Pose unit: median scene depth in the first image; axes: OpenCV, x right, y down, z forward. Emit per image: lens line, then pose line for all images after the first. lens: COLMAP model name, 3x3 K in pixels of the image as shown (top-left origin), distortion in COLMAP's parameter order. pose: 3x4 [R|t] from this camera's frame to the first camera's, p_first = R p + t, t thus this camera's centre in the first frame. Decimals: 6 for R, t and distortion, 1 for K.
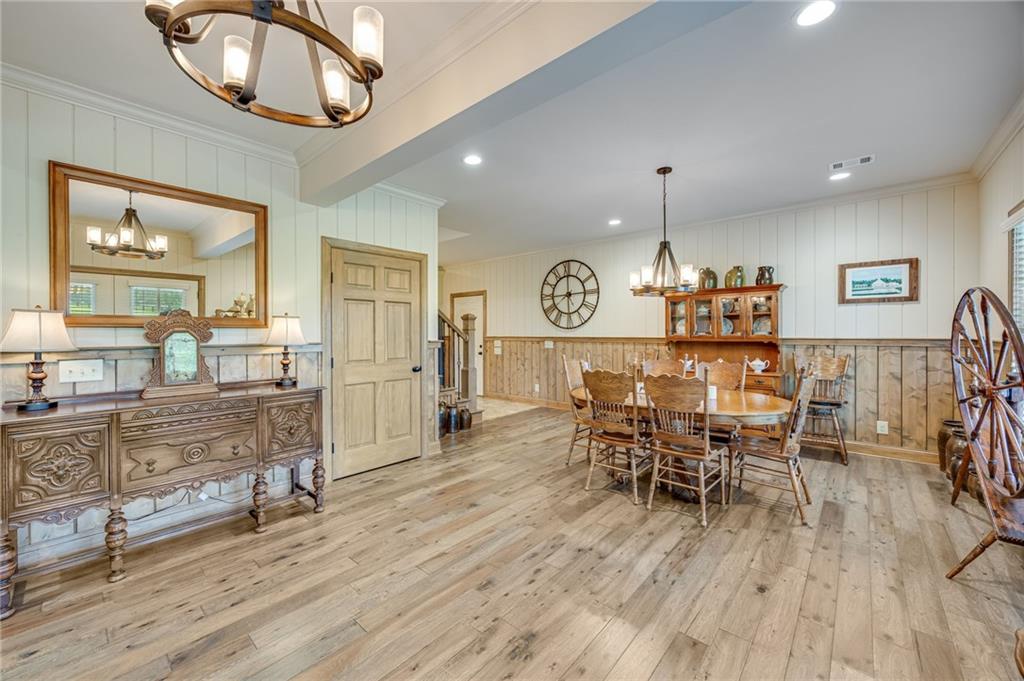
lens RADIAL K [[396.1, 0, 515.4], [0, 396.1, 338.9], [0, 0, 1]] dist [-0.000617, -0.000036]
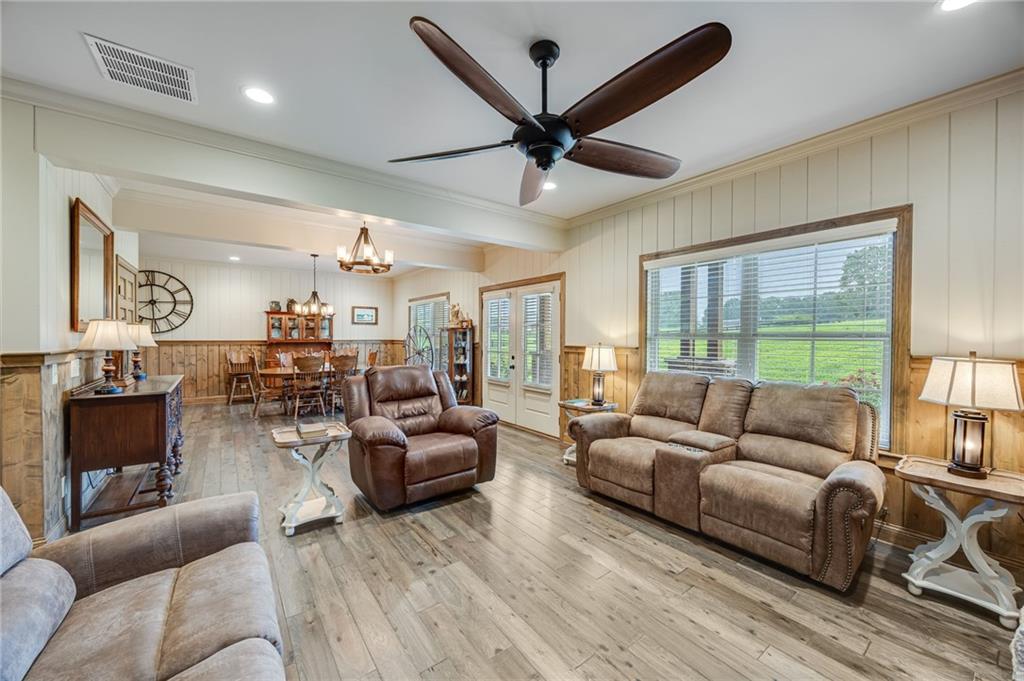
lens RADIAL K [[396.1, 0, 515.4], [0, 396.1, 338.9], [0, 0, 1]] dist [-0.000617, -0.000036]
pose [[0.216956, -0.002853, 0.976177, -1.153316], [0.009113, 0.999958, 0.000897, -0.001912], [-0.976139, 0.008701, 0.216973, -0.355465]]
